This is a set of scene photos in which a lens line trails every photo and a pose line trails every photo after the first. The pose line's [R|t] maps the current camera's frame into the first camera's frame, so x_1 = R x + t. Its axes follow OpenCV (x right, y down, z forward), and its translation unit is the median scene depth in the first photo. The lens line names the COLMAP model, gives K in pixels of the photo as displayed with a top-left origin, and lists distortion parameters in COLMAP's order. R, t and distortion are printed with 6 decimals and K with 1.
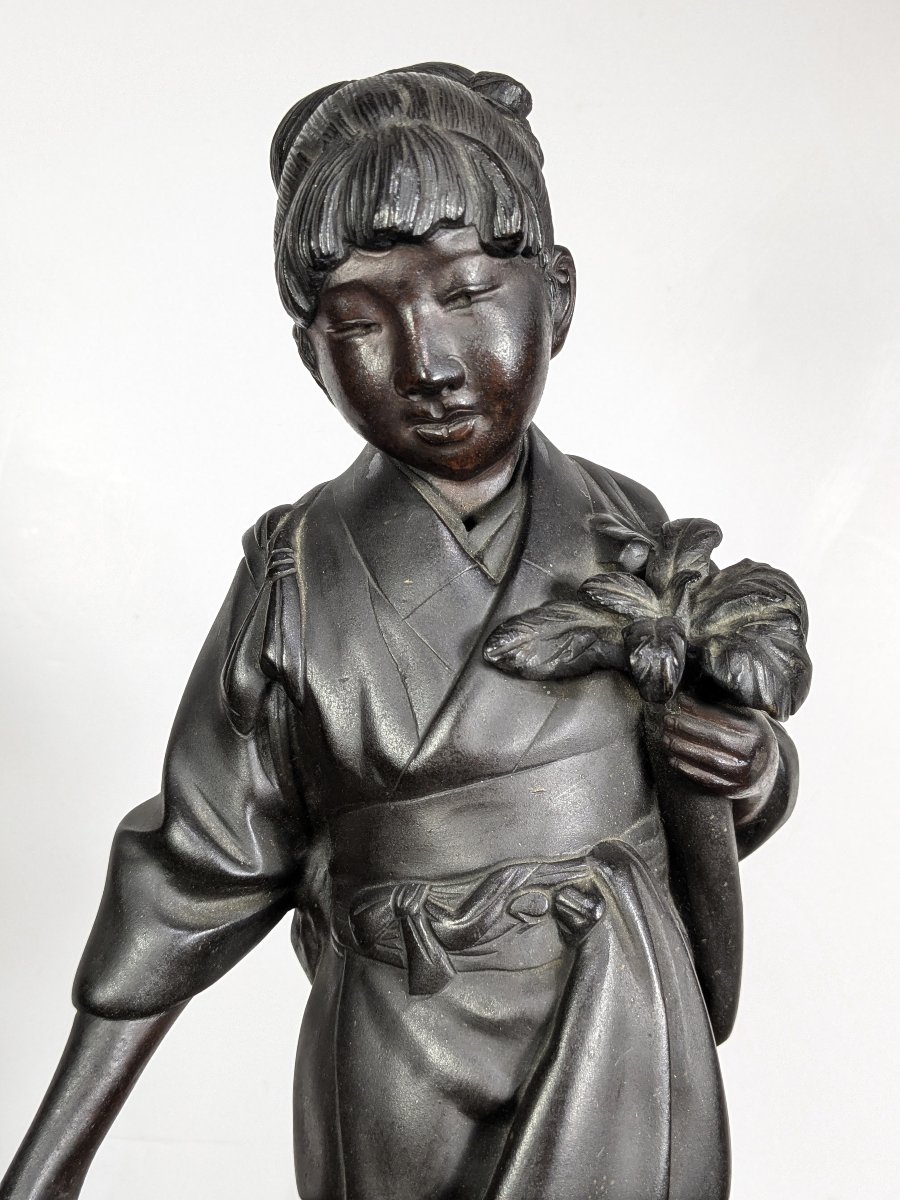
lens RADIAL K [[1510.0, 0, 450.0], [0, 1510.0, 600.0], [0, 0, 1]] dist [0.141914, -0.454146]
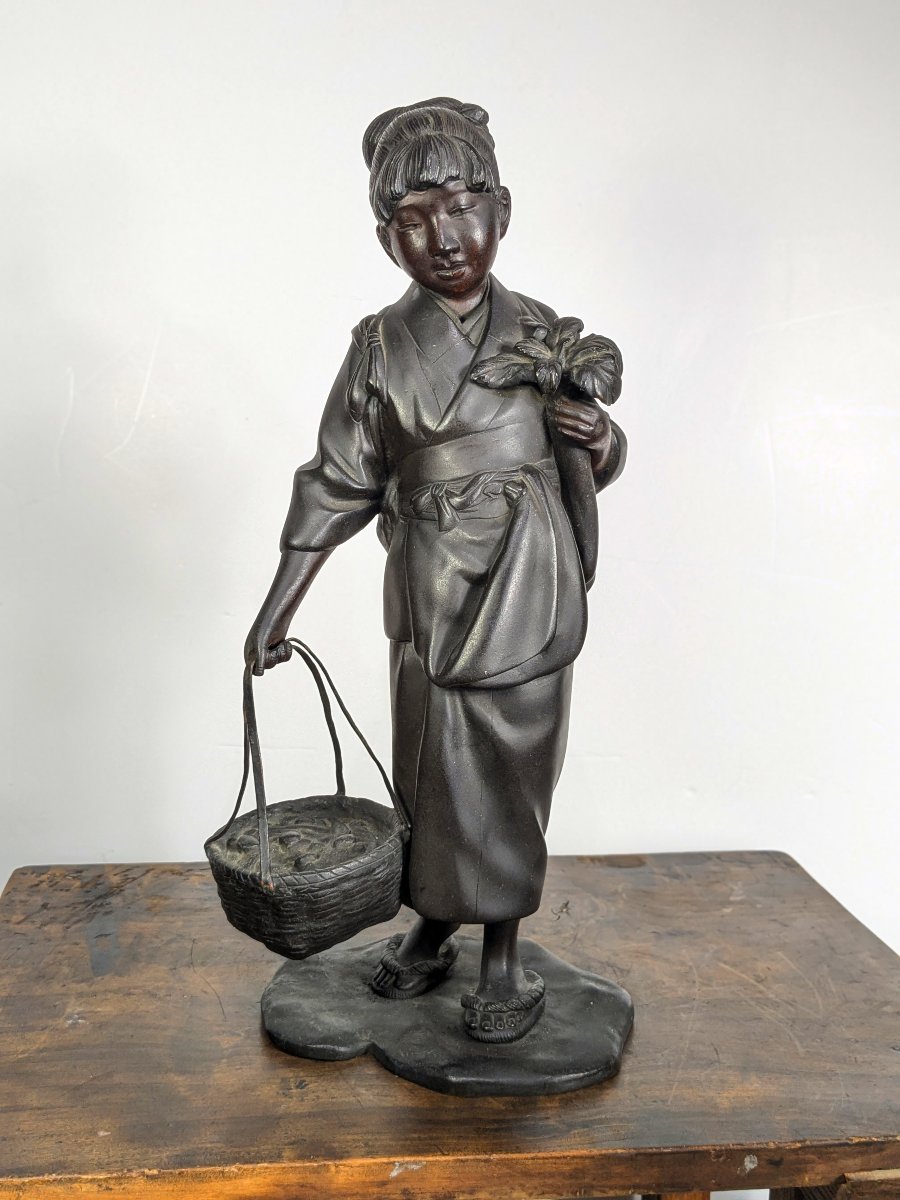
lens RADIAL K [[1503.7, 0, 429.4], [0, 1503.7, 545.3], [0, 0, 1]] dist [0.157995, 0.000032]
pose [[0.999840, -0.017144, 0.005134, -0.051170], [0.017050, 0.999695, 0.017891, 0.234284], [-0.005439, -0.017801, 0.999827, -1.154252]]
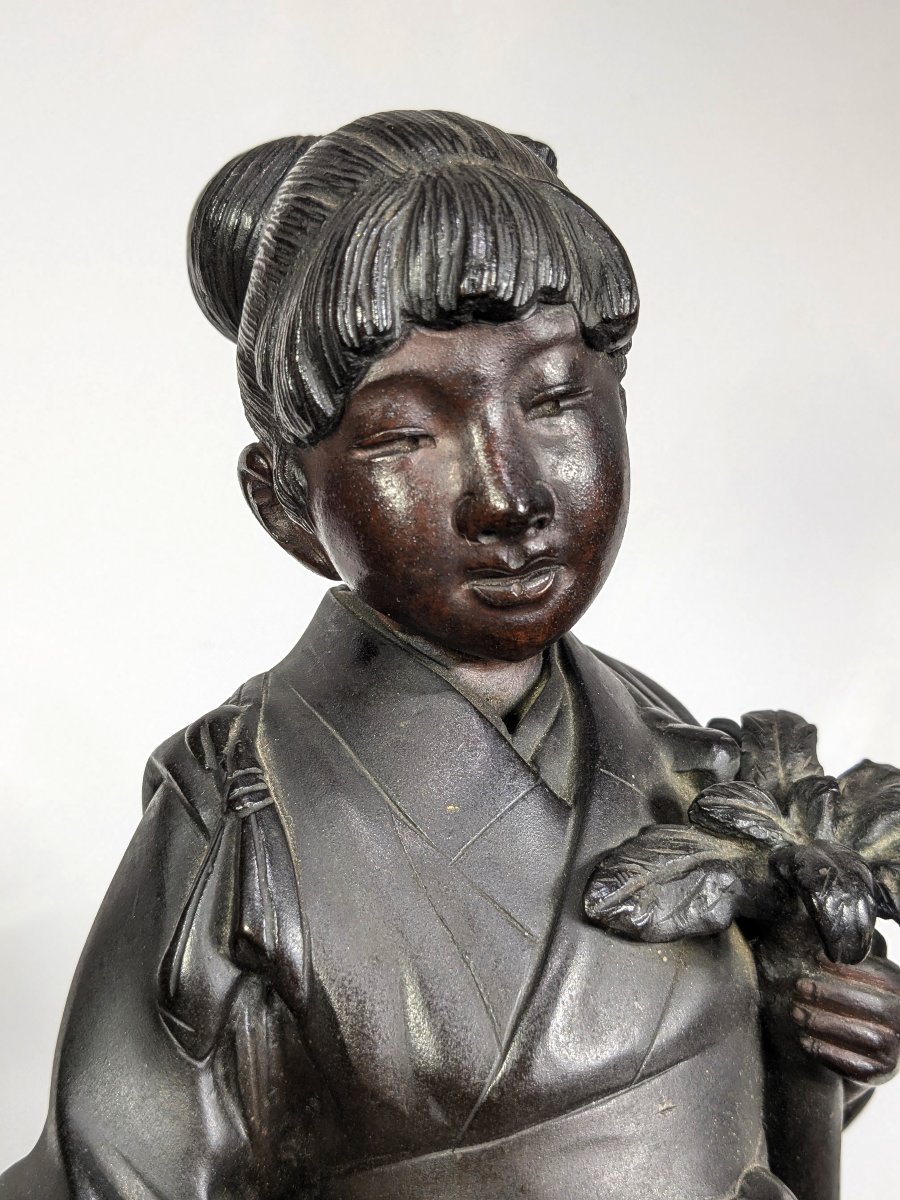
lens RADIAL K [[1510.0, 0, 450.0], [0, 1510.0, 600.0], [0, 0, 1]] dist [0.141914, -0.454146]
pose [[0.952218, -0.003714, 0.305396, -0.241882], [0.051103, 0.987767, -0.147324, -0.004240], [-0.301113, 0.155891, 0.940760, 0.338433]]
